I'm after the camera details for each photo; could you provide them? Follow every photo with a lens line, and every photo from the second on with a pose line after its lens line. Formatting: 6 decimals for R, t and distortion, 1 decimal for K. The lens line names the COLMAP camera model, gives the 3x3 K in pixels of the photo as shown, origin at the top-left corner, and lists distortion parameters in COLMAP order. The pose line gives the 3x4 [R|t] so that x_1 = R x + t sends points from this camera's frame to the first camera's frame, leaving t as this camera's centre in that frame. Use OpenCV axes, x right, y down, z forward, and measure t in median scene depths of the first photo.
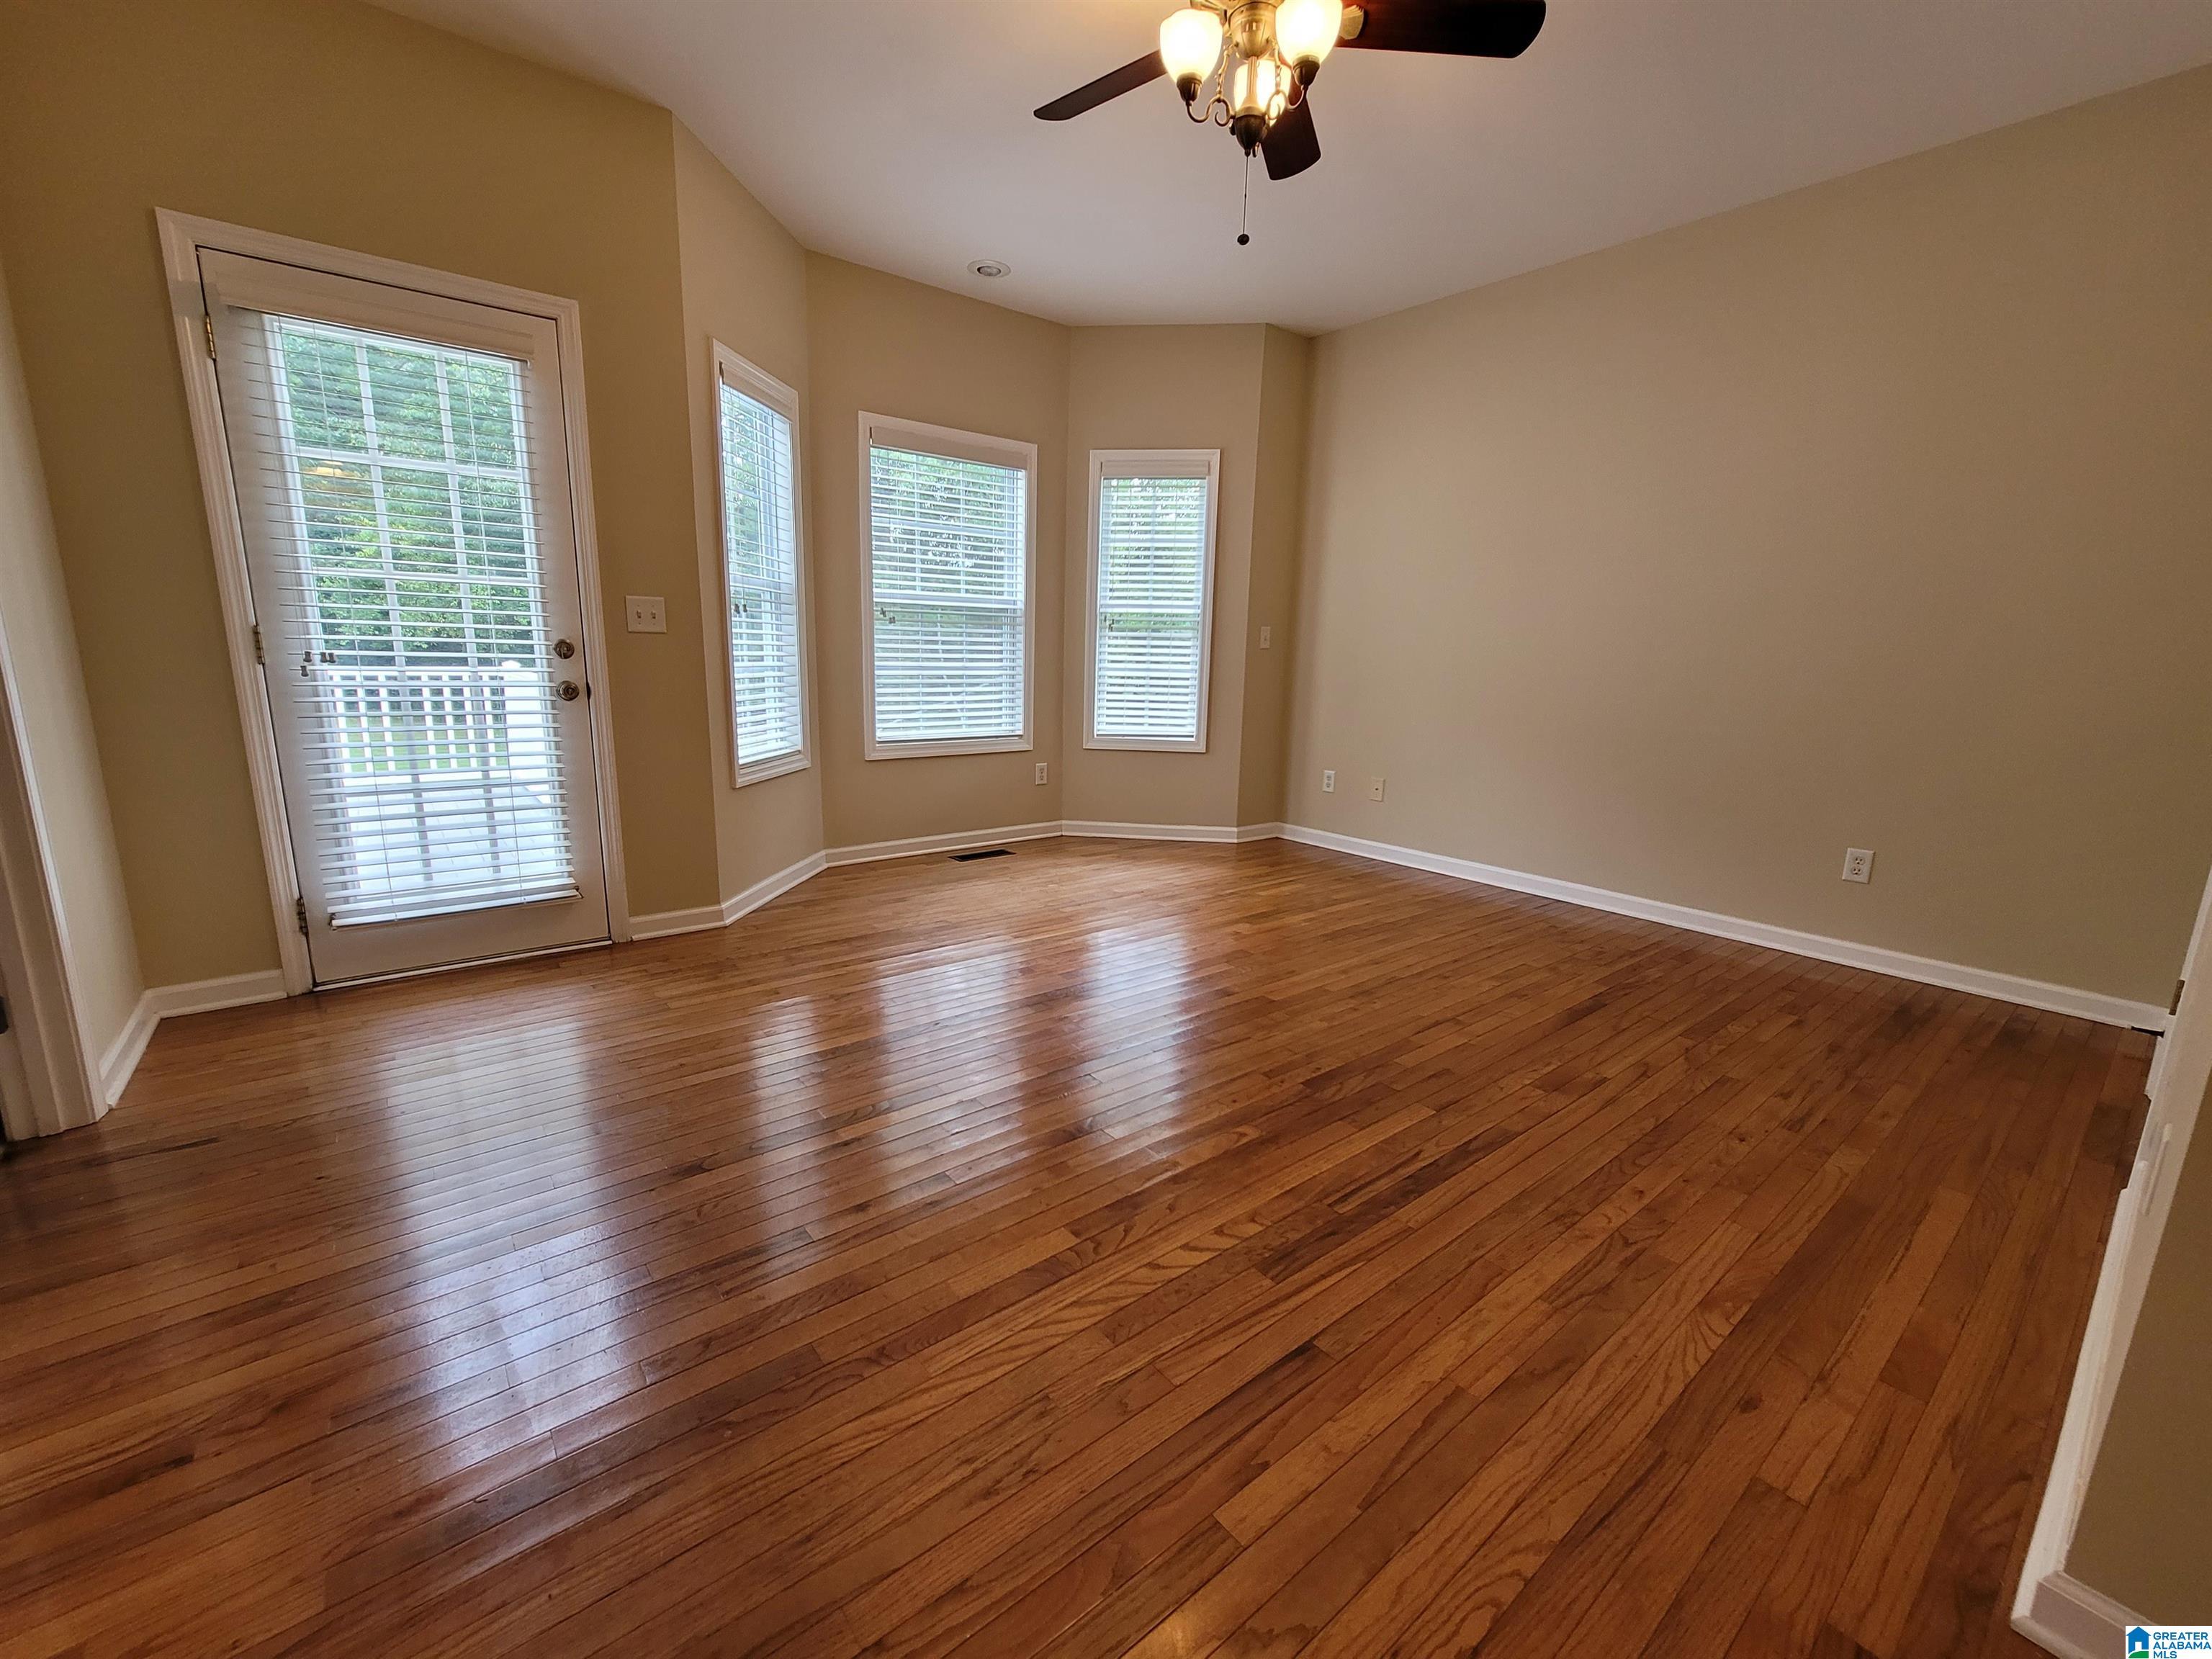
lens RADIAL K [[899.6, 0, 1087.7], [0, 899.6, 832.2], [0, 0, 1]] dist [-0.003121, 0.000054]
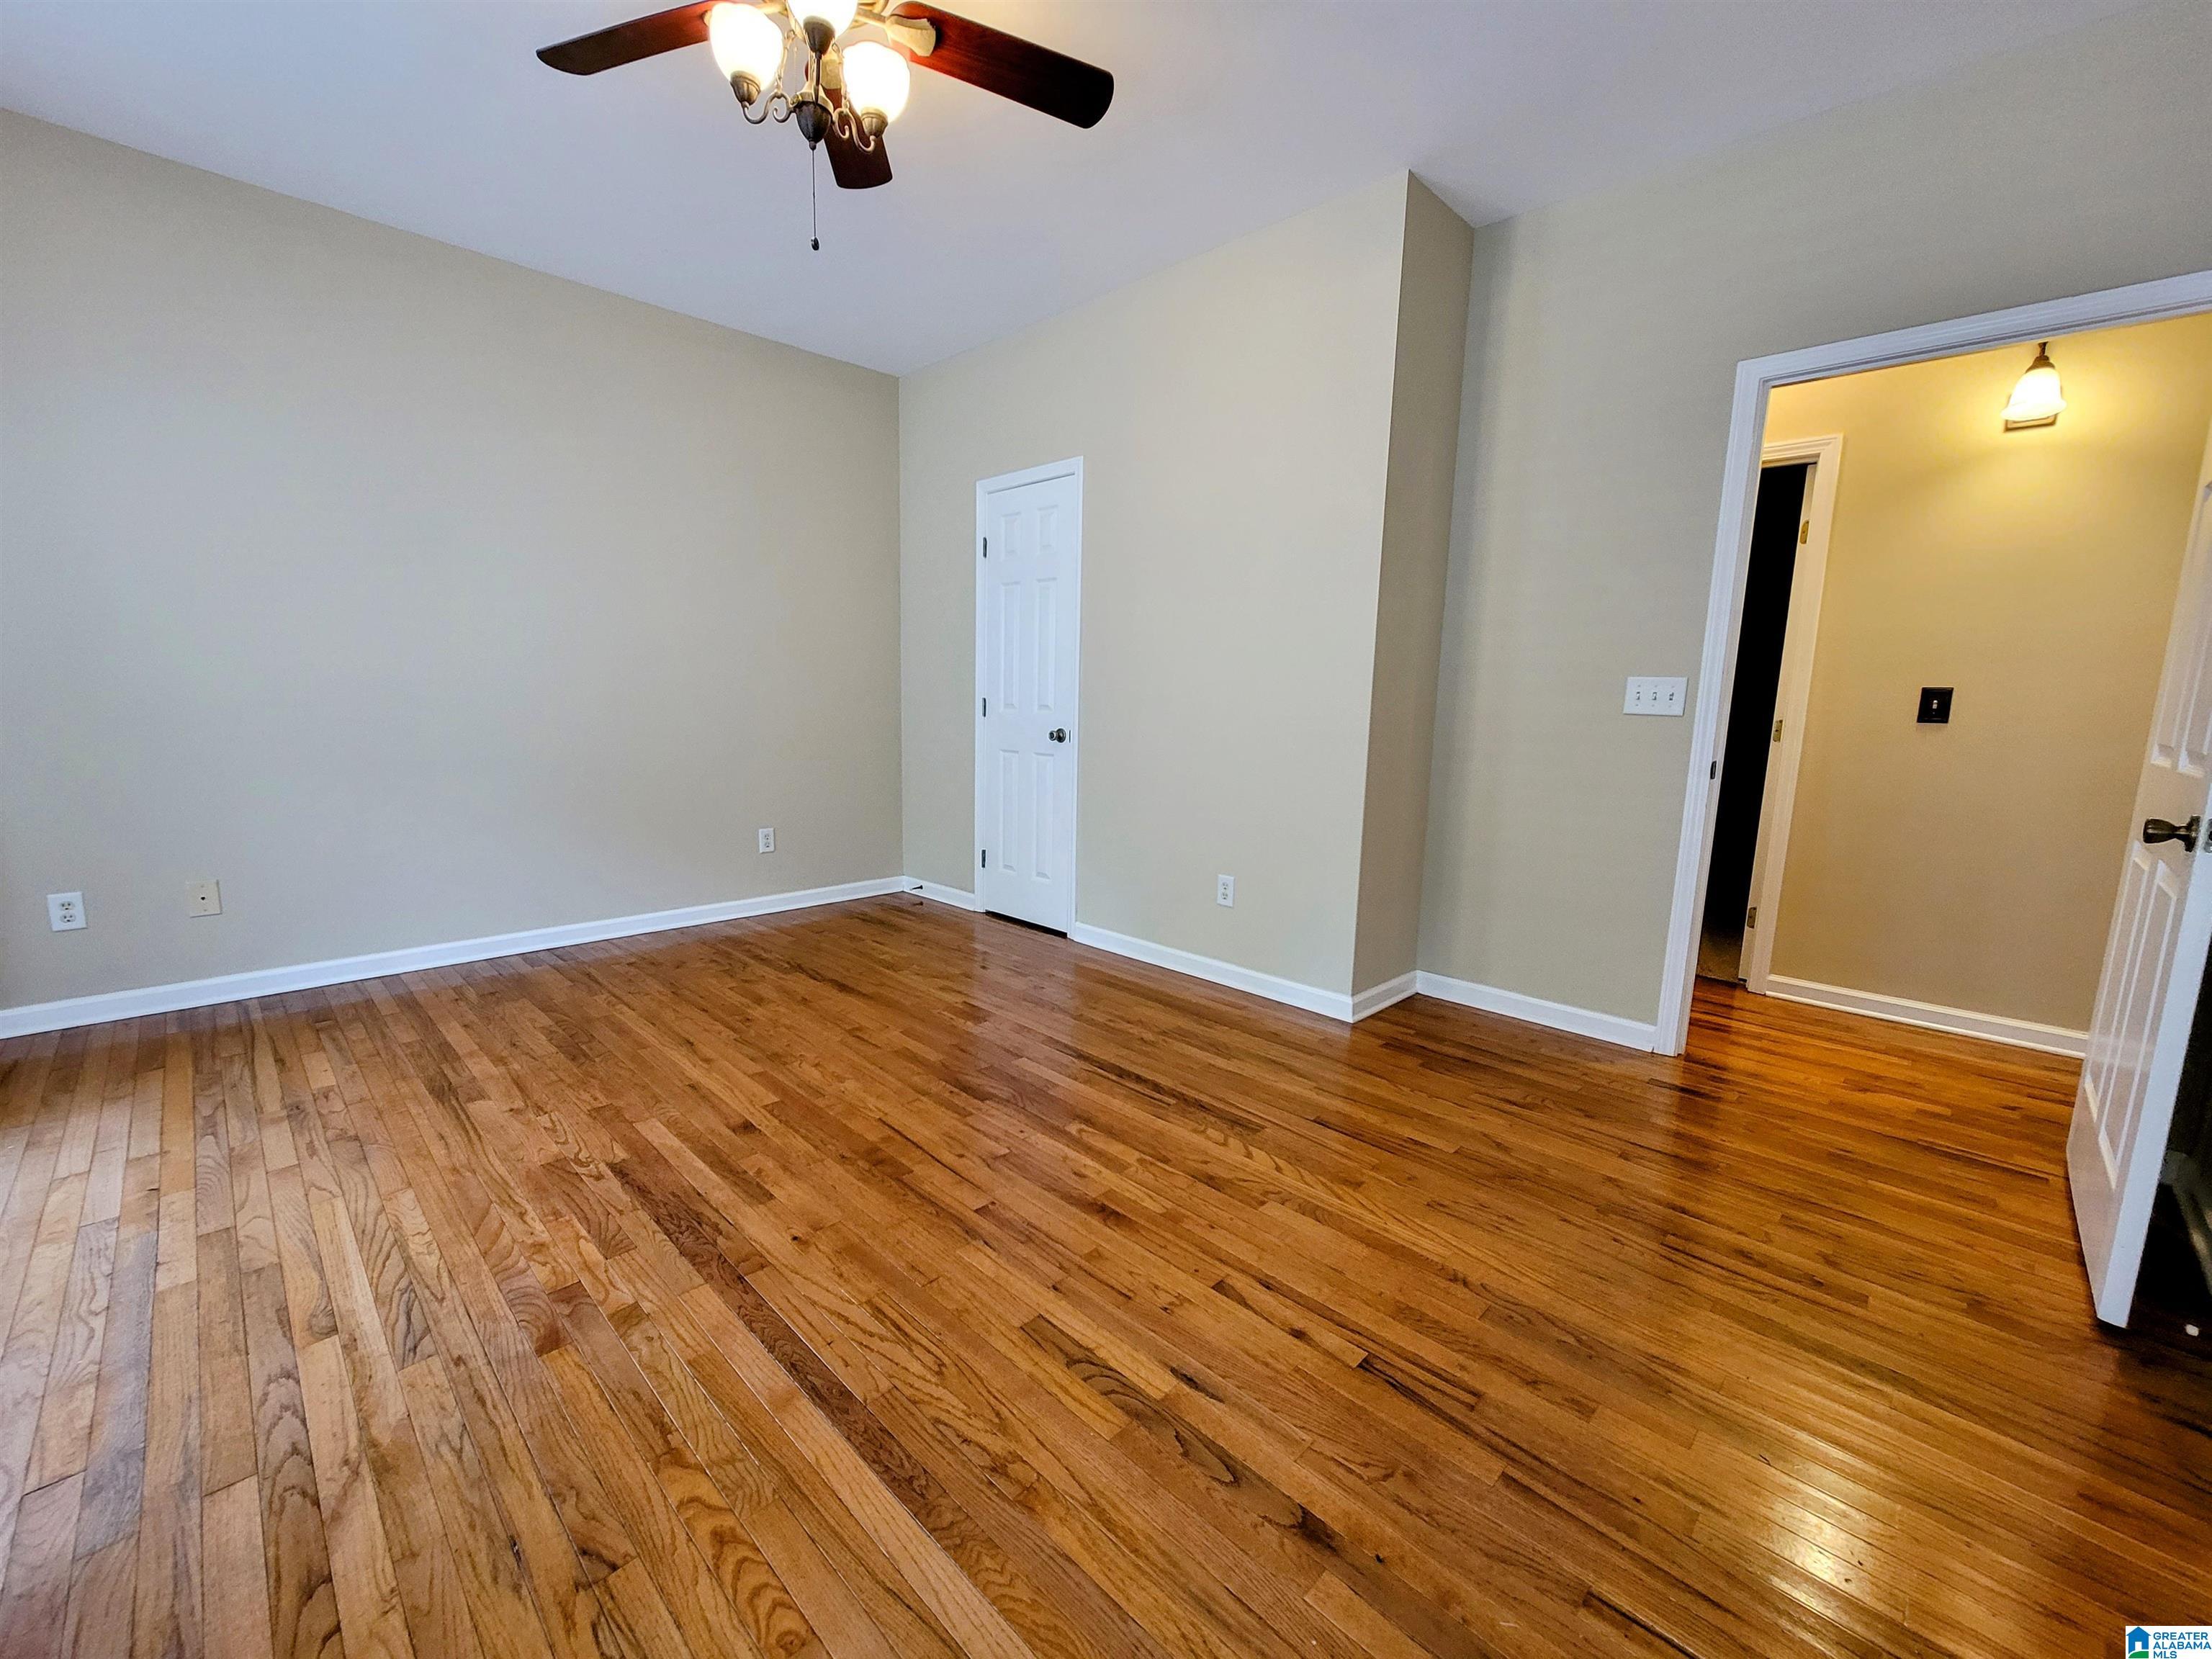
lens RADIAL K [[899.6, 0, 1087.7], [0, 899.6, 832.2], [0, 0, 1]] dist [-0.003121, 0.000054]
pose [[-0.114951, -0.177308, 0.977419, -0.641441], [0.176459, 0.964648, 0.195744, -0.185154], [-0.977573, 0.194976, -0.079600, 0.730788]]
